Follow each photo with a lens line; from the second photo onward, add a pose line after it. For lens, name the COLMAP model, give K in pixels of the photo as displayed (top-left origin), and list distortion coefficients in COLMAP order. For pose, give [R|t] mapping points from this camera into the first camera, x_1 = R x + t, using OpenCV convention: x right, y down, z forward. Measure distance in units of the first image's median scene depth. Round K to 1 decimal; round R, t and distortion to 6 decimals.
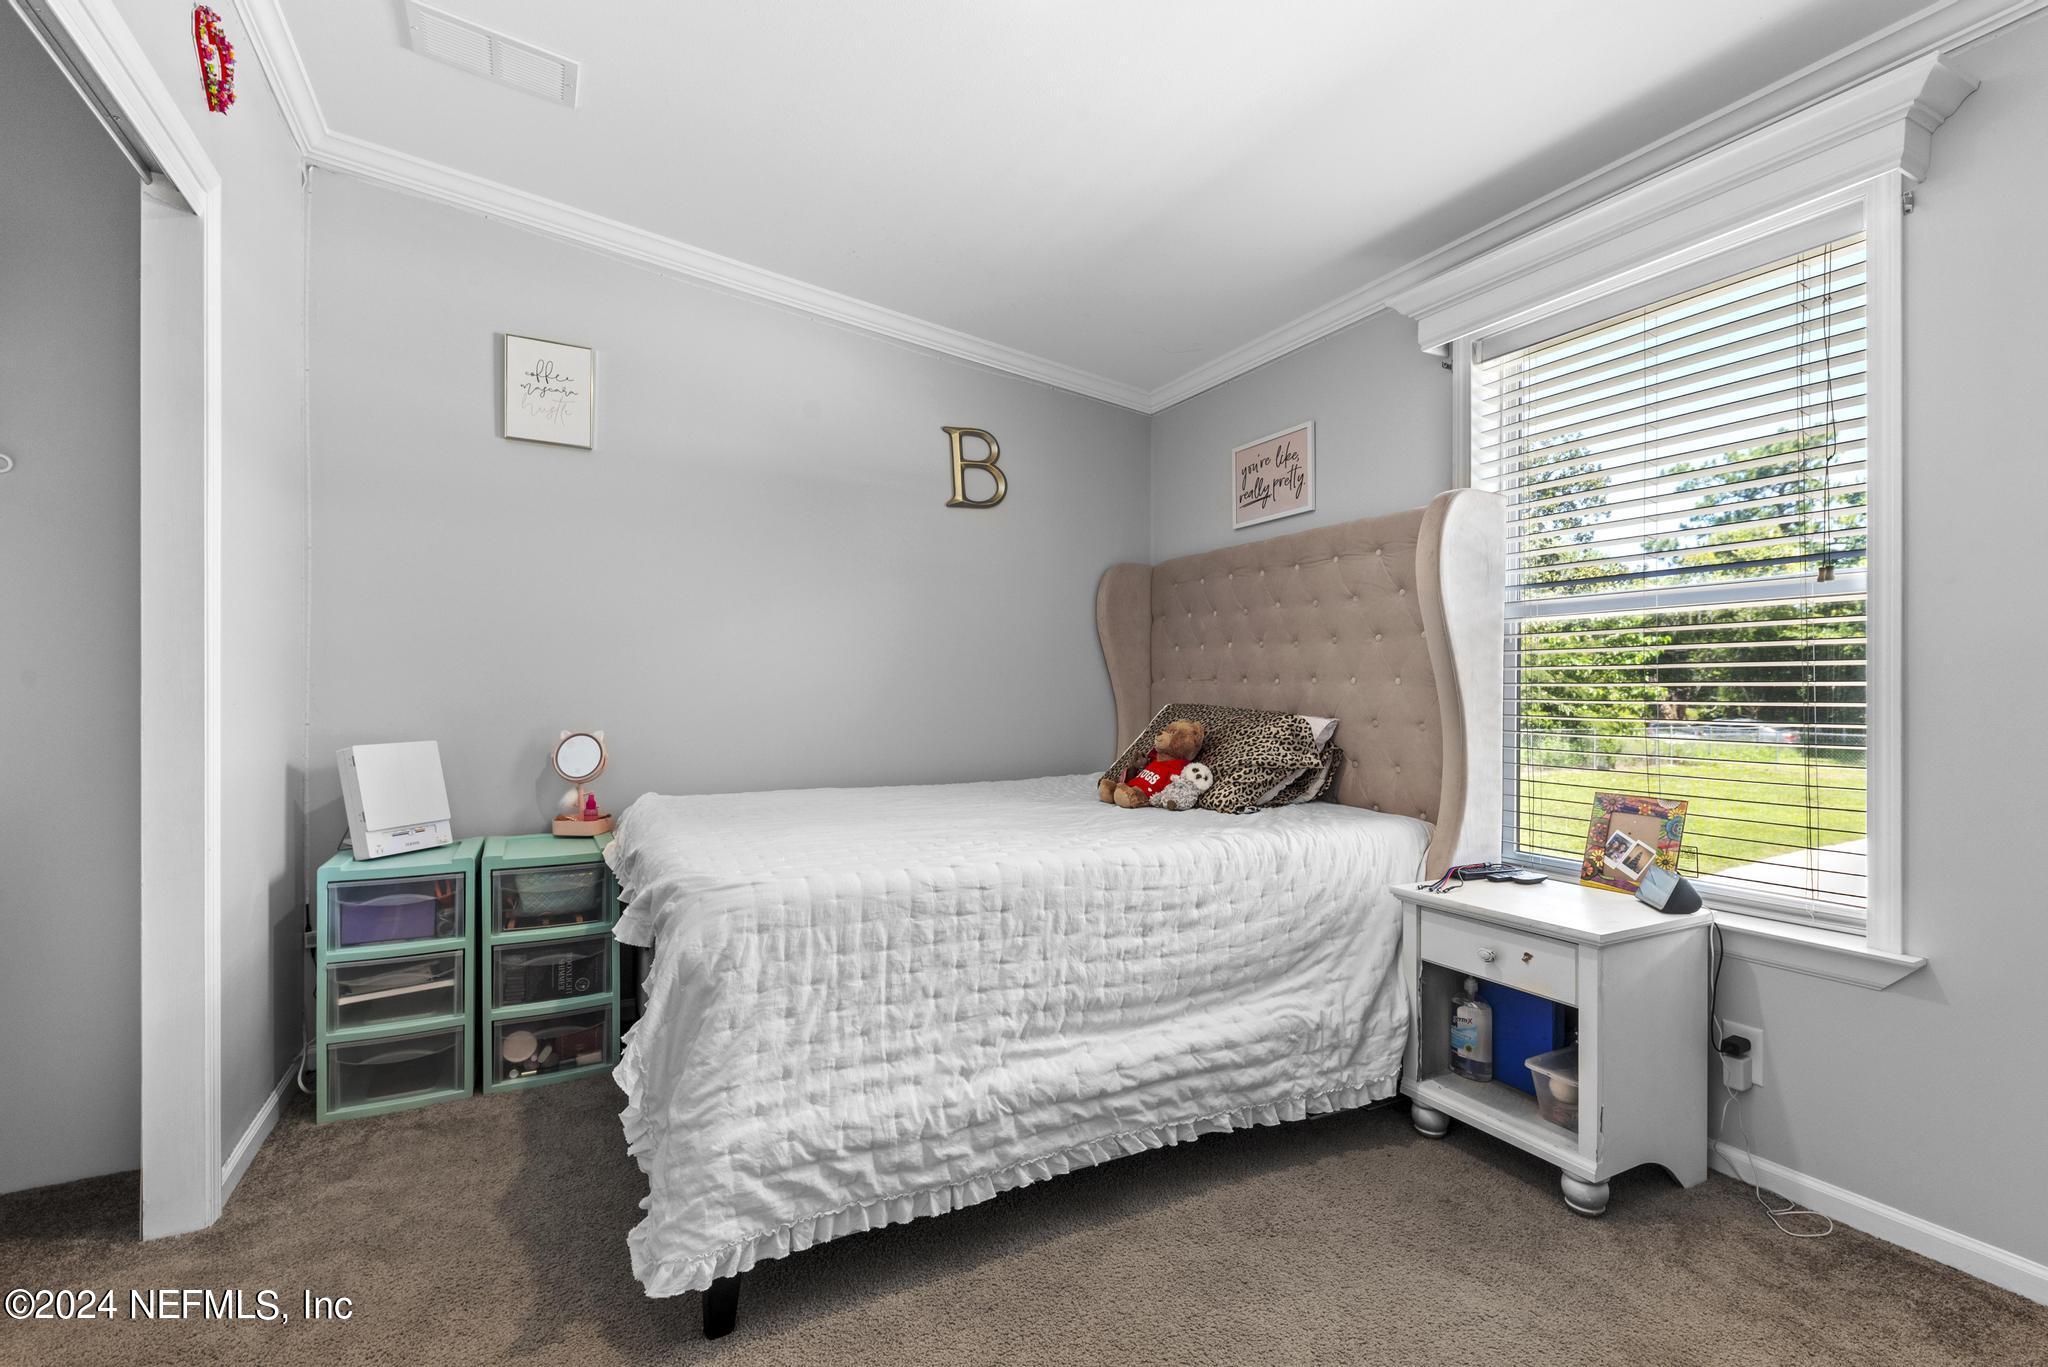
lens RADIAL K [[884.5, 0, 1028.1], [0, 884.5, 689.6], [0, 0, 1]] dist [0.003753, -0.000229]
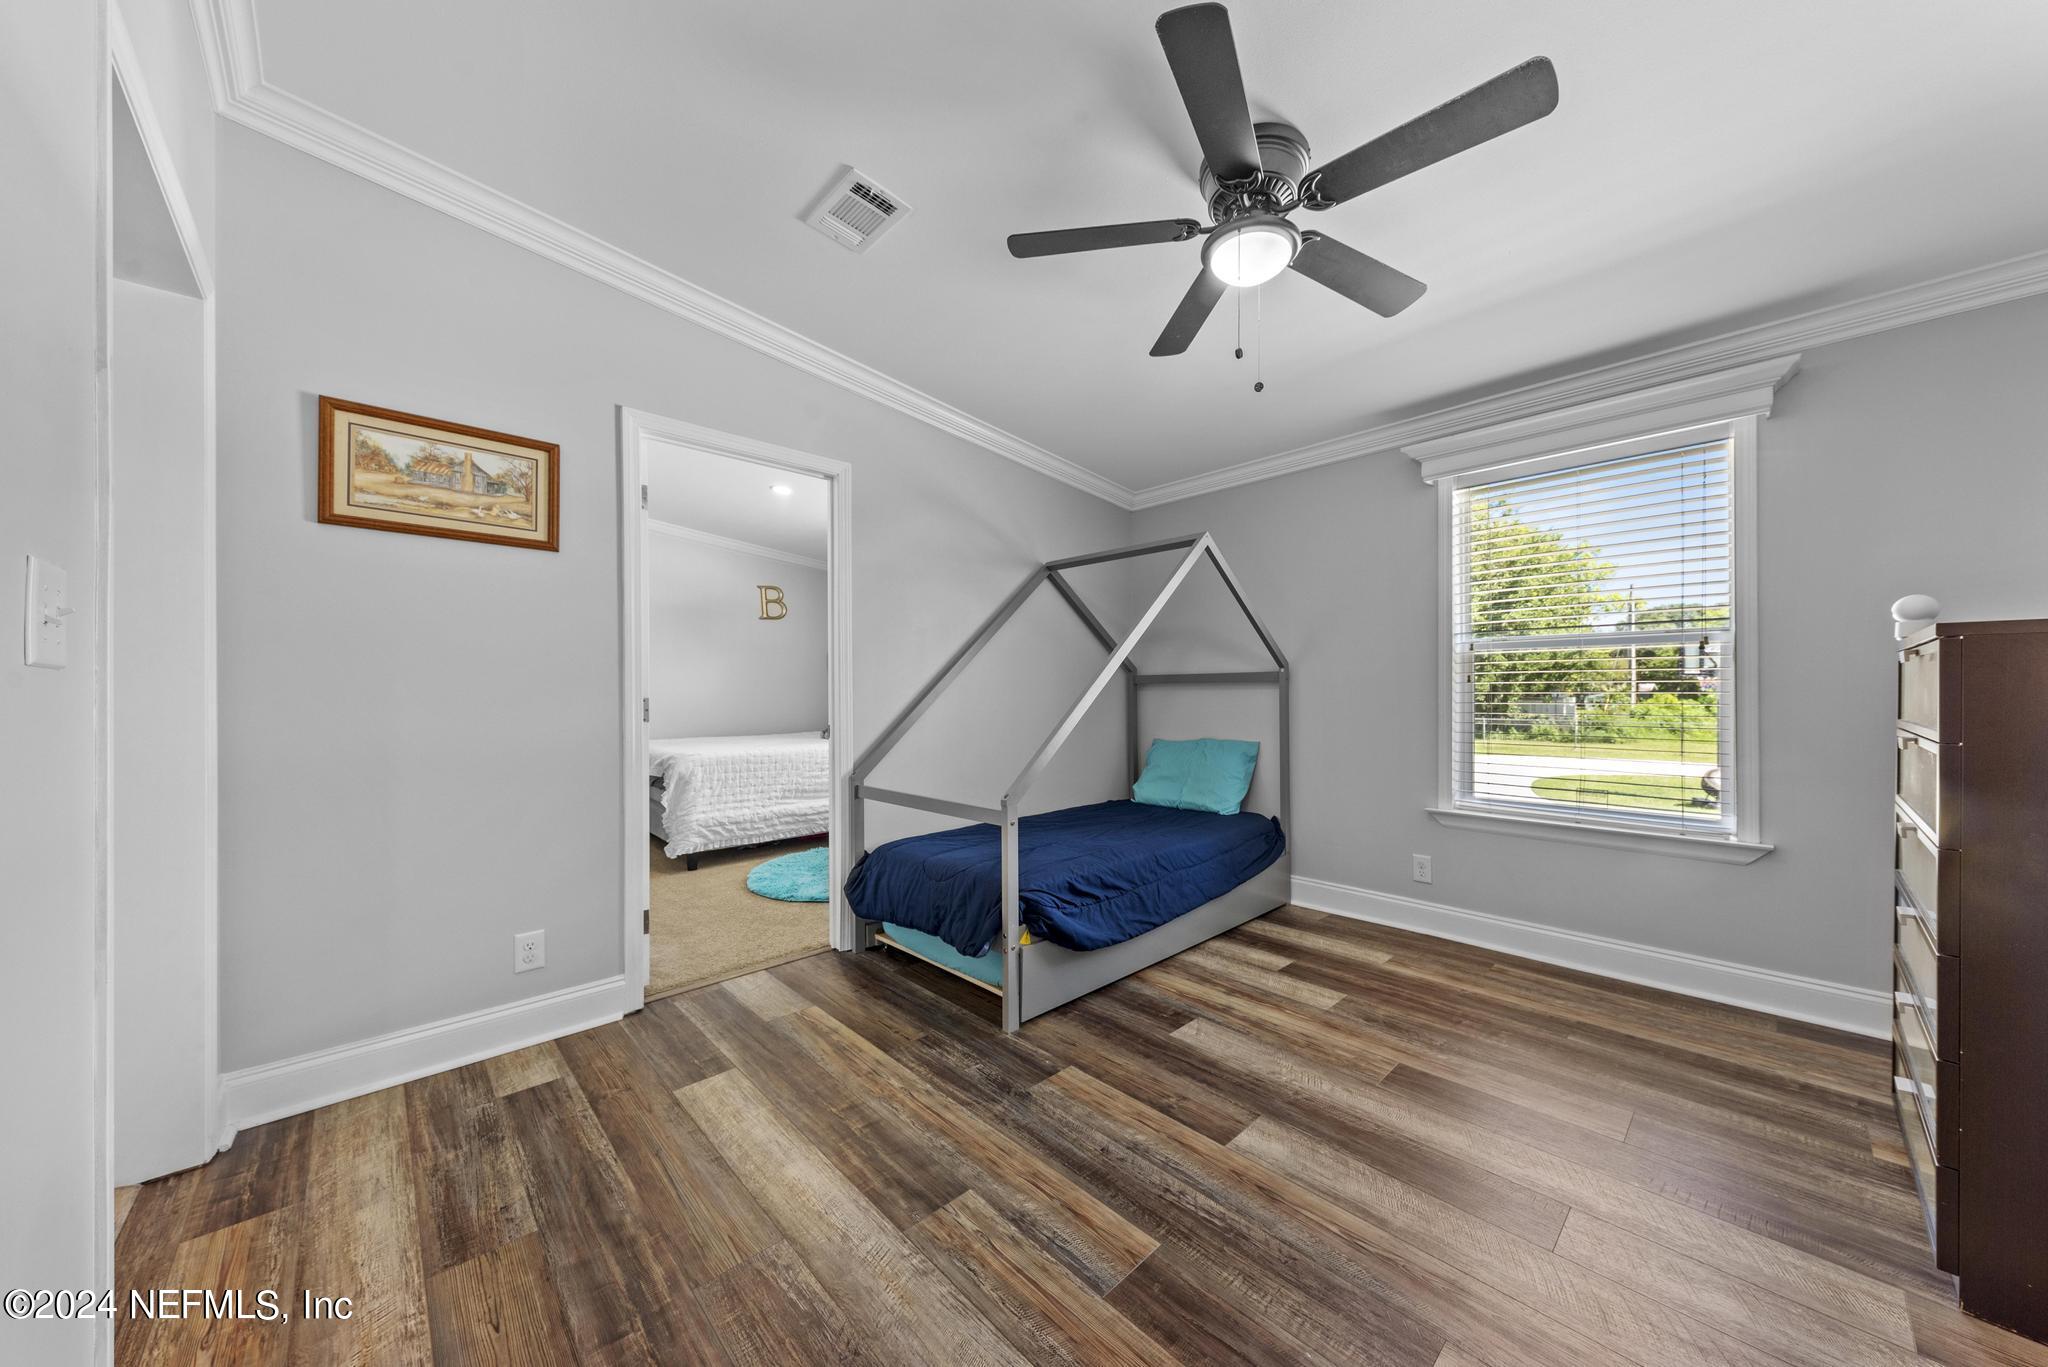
lens RADIAL K [[688.1, 0, 1009.8], [0, 688.1, 698.0], [0, 0, 1]] dist [0.000942, 0.000064]
pose [[0.969266, -0.003981, 0.245984, 0.208674], [0.003841, 0.999992, 0.001052, 0.003625], [-0.245987, -0.000075, 0.969273, -1.905396]]
